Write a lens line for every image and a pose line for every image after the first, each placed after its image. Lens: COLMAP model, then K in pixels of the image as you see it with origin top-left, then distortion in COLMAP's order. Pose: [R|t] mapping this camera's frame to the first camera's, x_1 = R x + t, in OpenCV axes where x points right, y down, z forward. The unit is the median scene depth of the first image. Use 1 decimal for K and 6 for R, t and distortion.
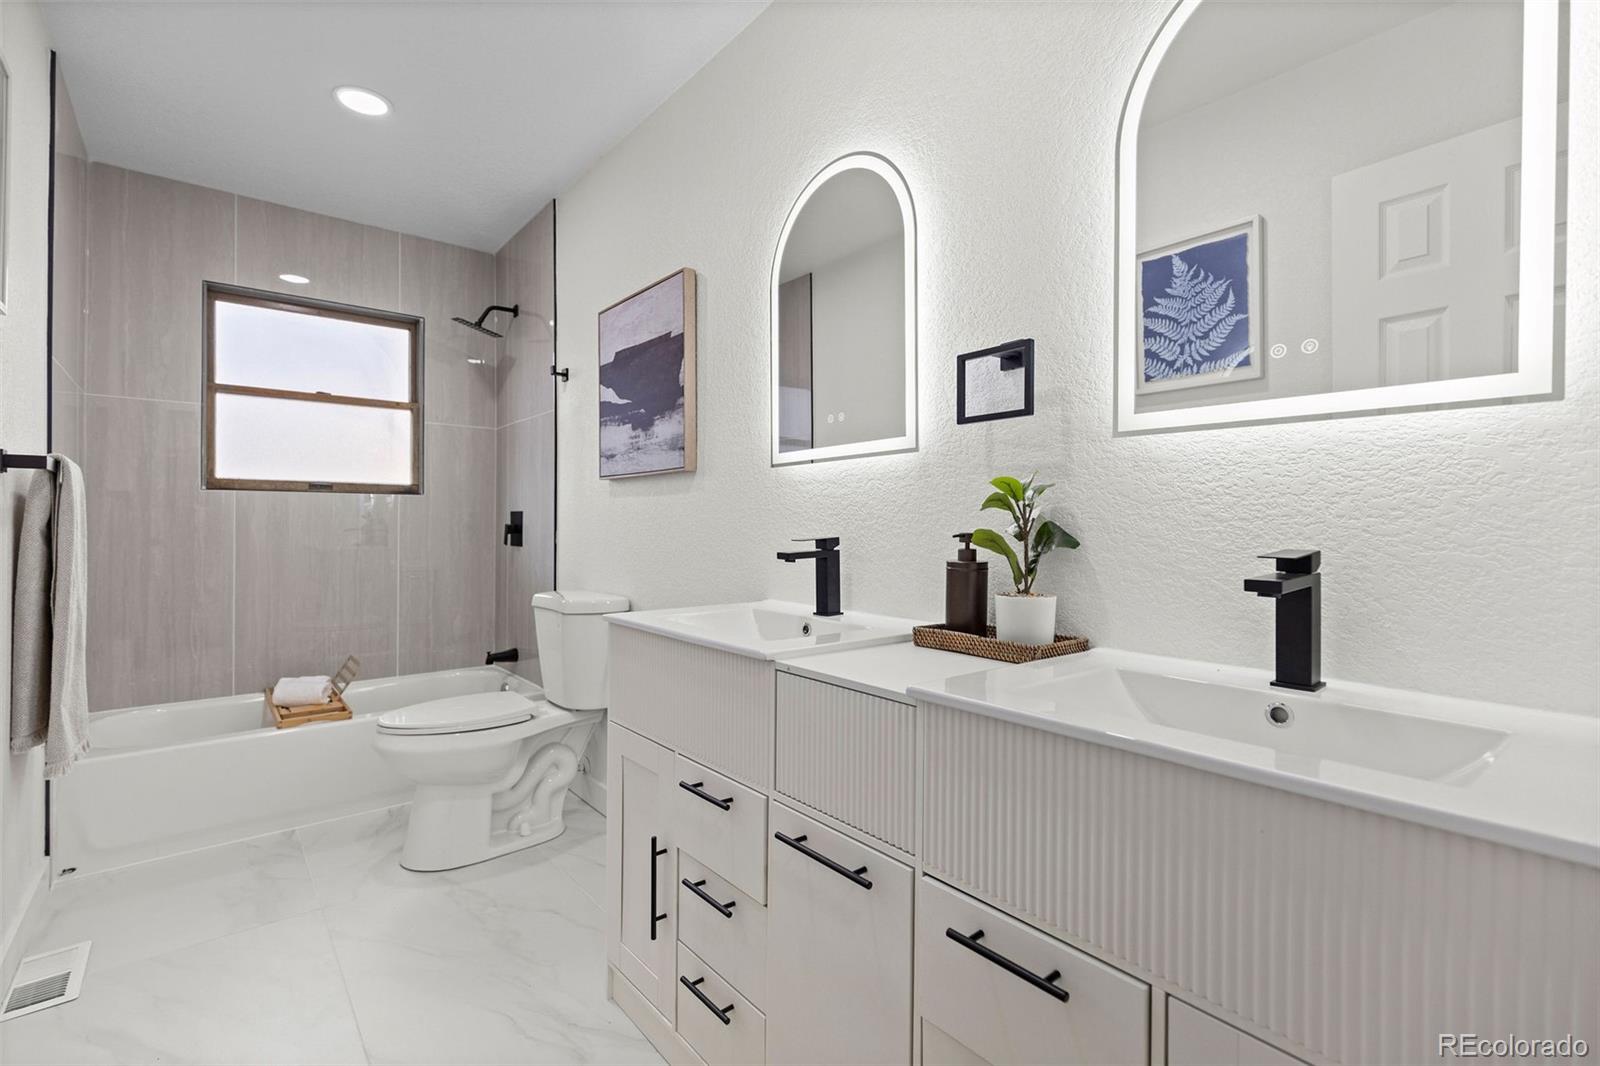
lens RADIAL K [[732.7, 0, 800.8], [0, 732.7, 520.6], [0, 0, 1]] dist [0.004149, 0.000259]
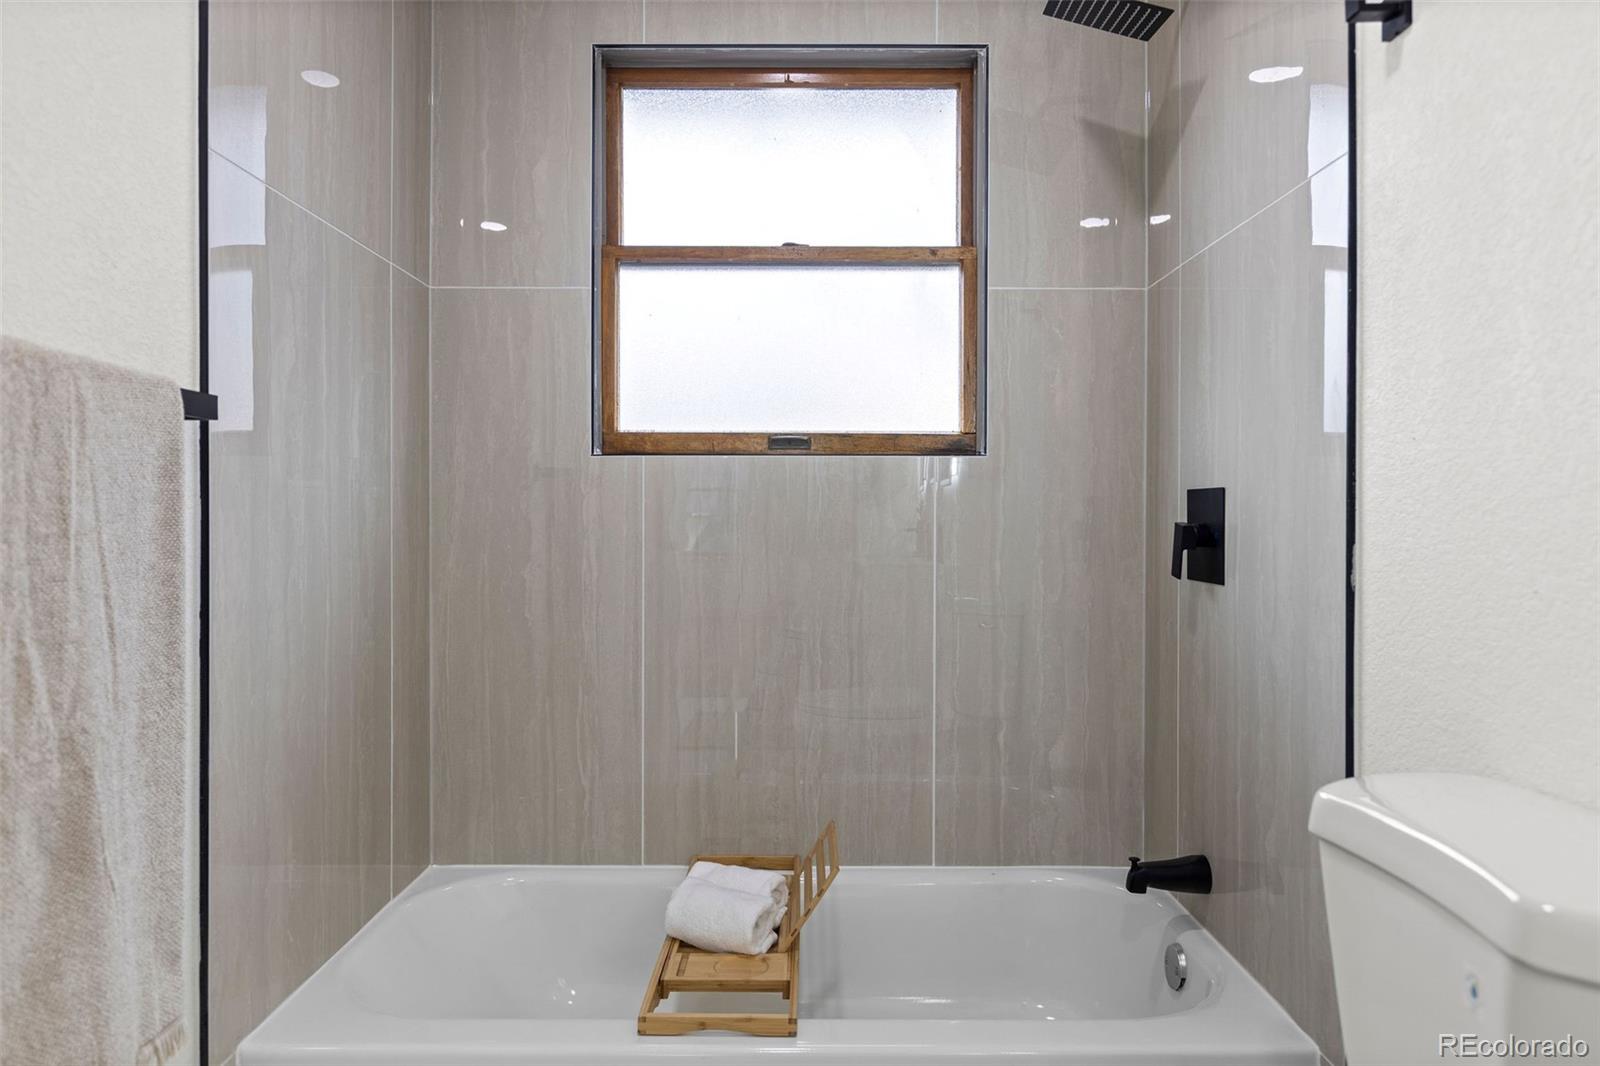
lens RADIAL K [[1055.2, 0, 799.9], [0, 1055.2, 522.4], [0, 0, 1]] dist [0.002283, -0.001408]
pose [[0.772062, 0.000854, -0.635546, -0.207832], [0.003253, 0.999981, 0.005296, 0.001134], [0.635538, -0.006156, 0.772045, 0.459888]]
